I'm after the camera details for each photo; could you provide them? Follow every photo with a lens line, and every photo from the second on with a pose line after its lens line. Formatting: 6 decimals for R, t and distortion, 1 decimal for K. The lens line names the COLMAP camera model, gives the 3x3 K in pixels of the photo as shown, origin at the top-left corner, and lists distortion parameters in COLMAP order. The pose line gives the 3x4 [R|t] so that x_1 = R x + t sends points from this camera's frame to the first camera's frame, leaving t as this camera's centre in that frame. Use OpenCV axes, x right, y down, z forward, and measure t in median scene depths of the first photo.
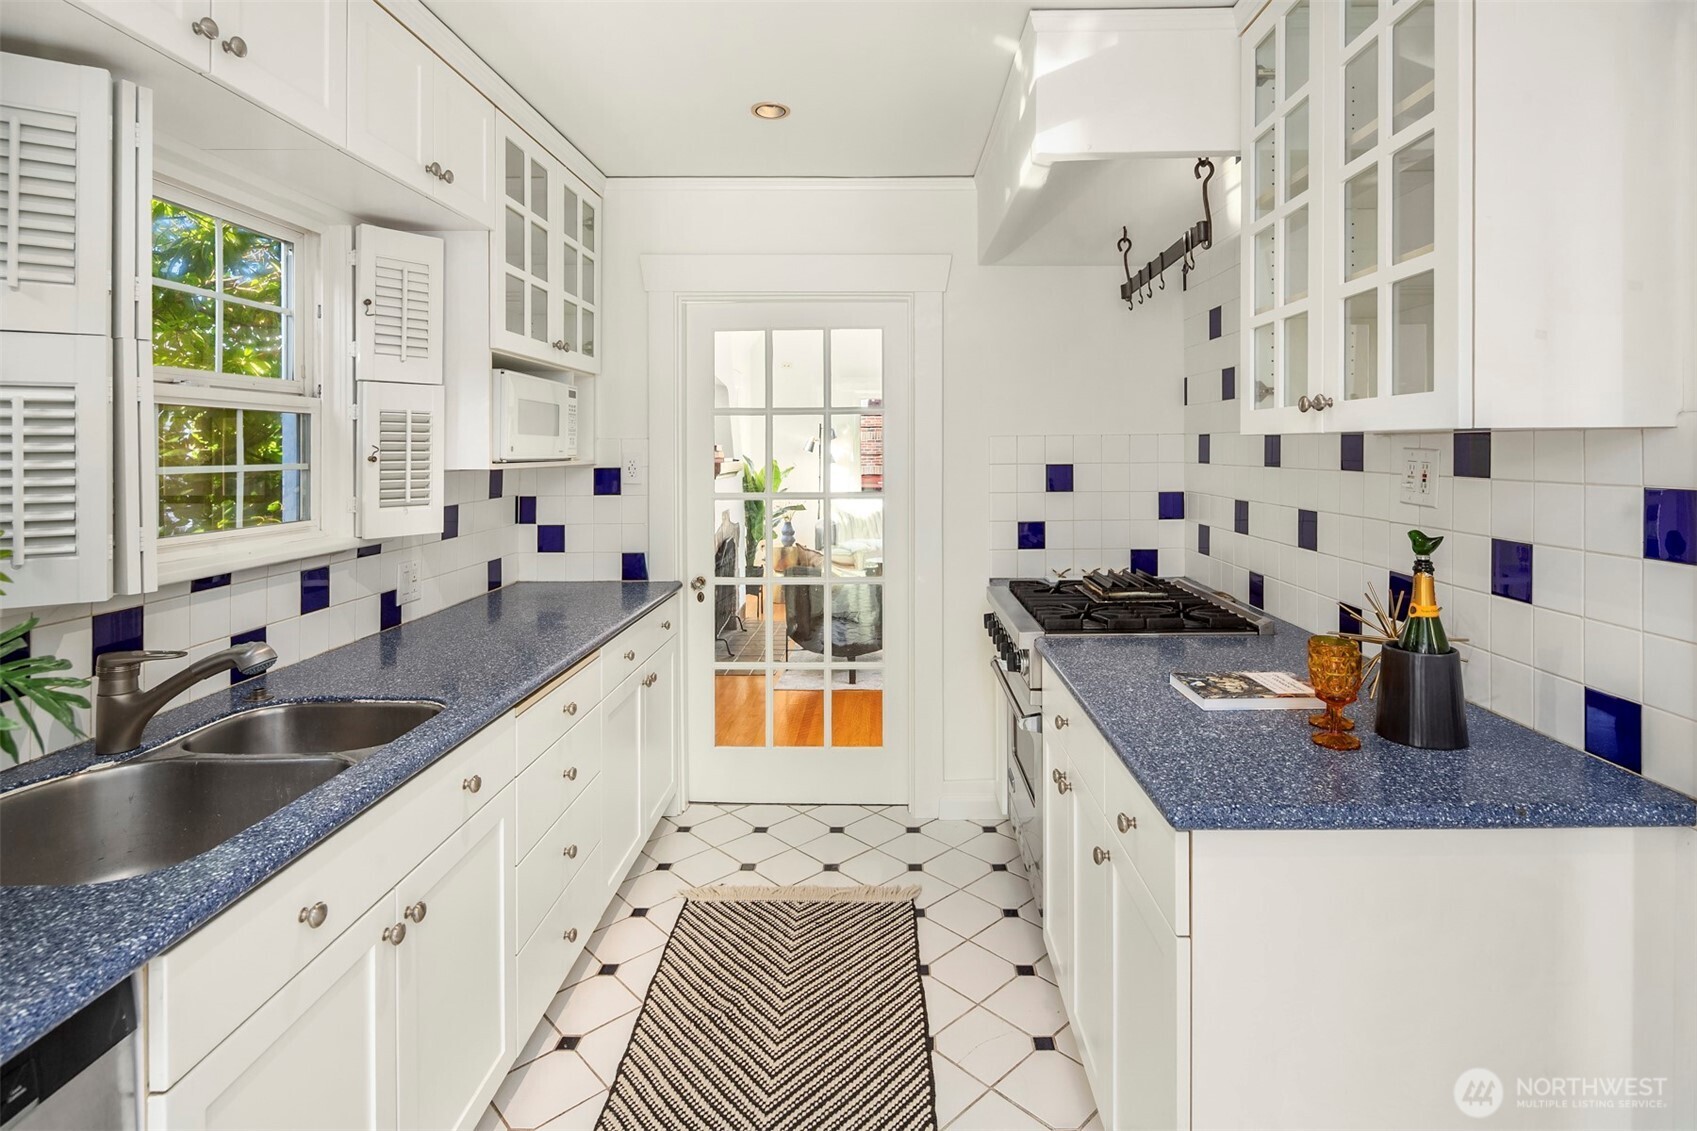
lens RADIAL K [[867.0, 0, 888.3], [0, 867.0, 449.1], [0, 0, 1]] dist [0.000625, -0.007614]
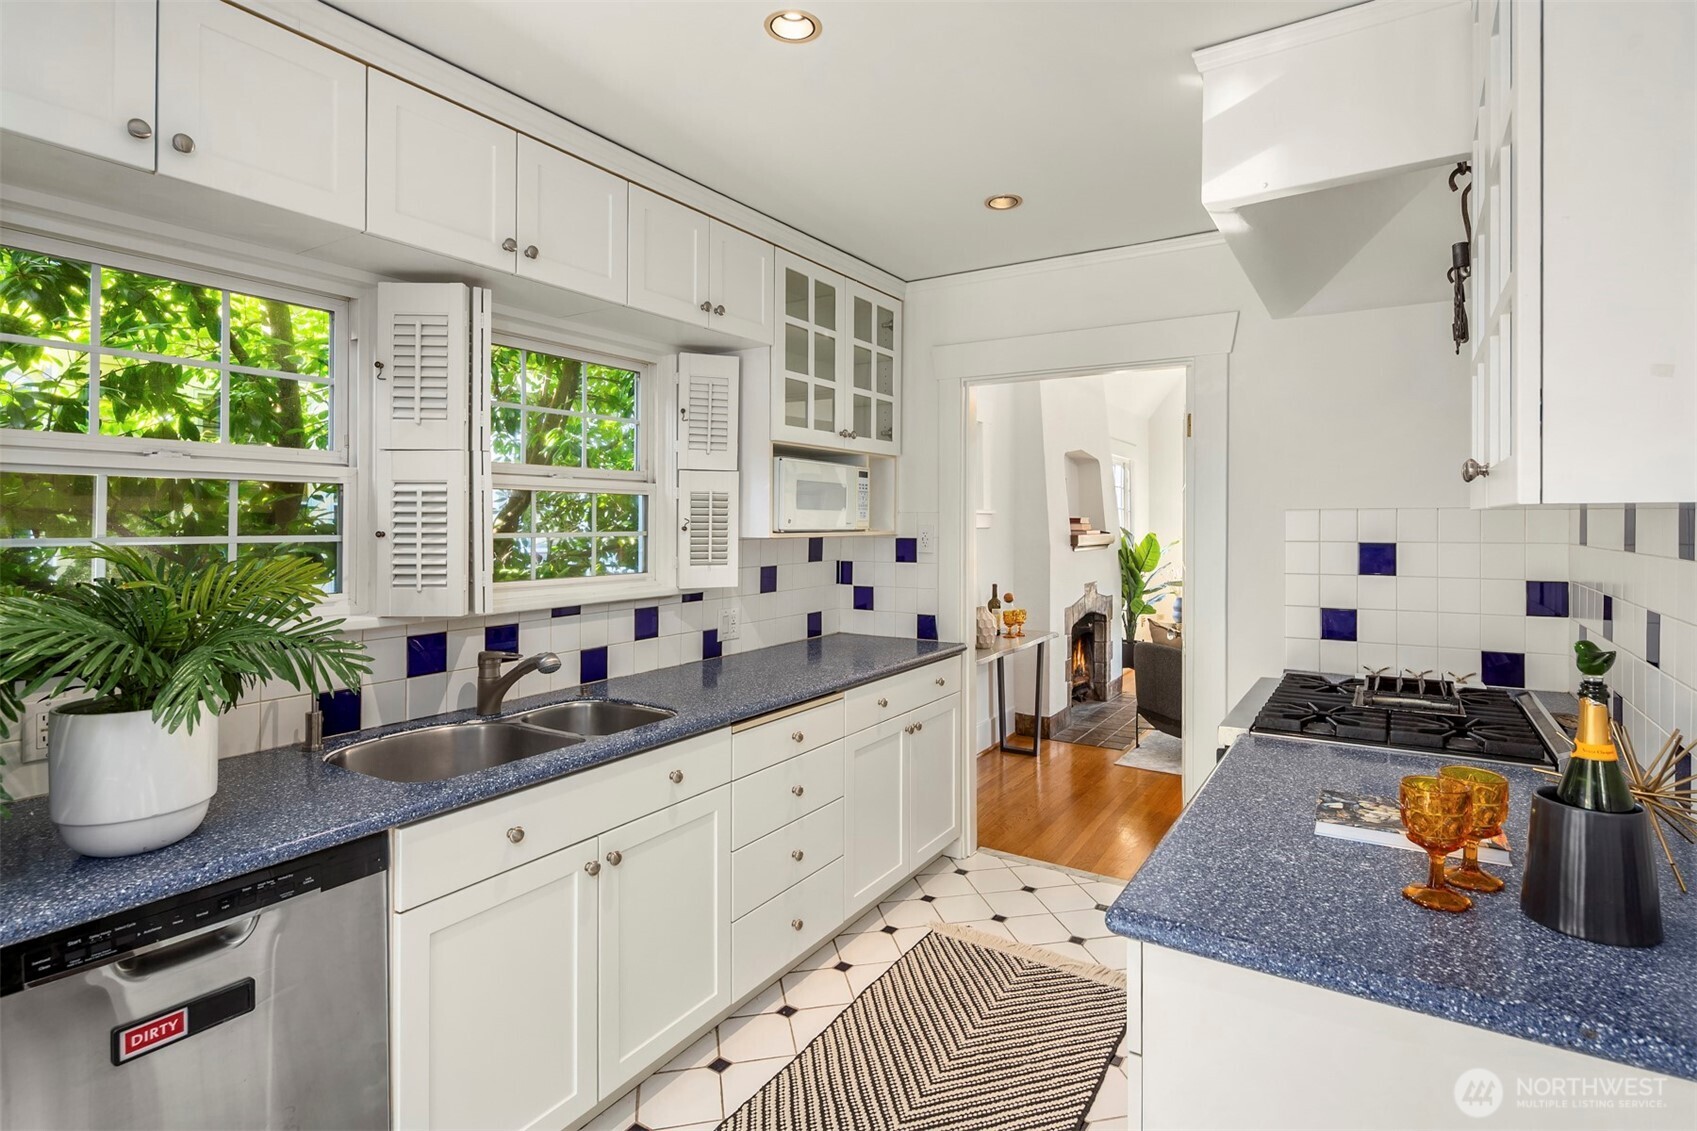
lens RADIAL K [[850.3, 0, 850.1], [0, 850.3, 518.4], [0, 0, 1]] dist [-0.001117, -0.000956]
pose [[0.842631, 0.004151, -0.538475, 0.319763], [-0.005464, 0.999985, -0.000842, -0.004322], [0.538463, 0.003652, 0.842641, 0.036029]]
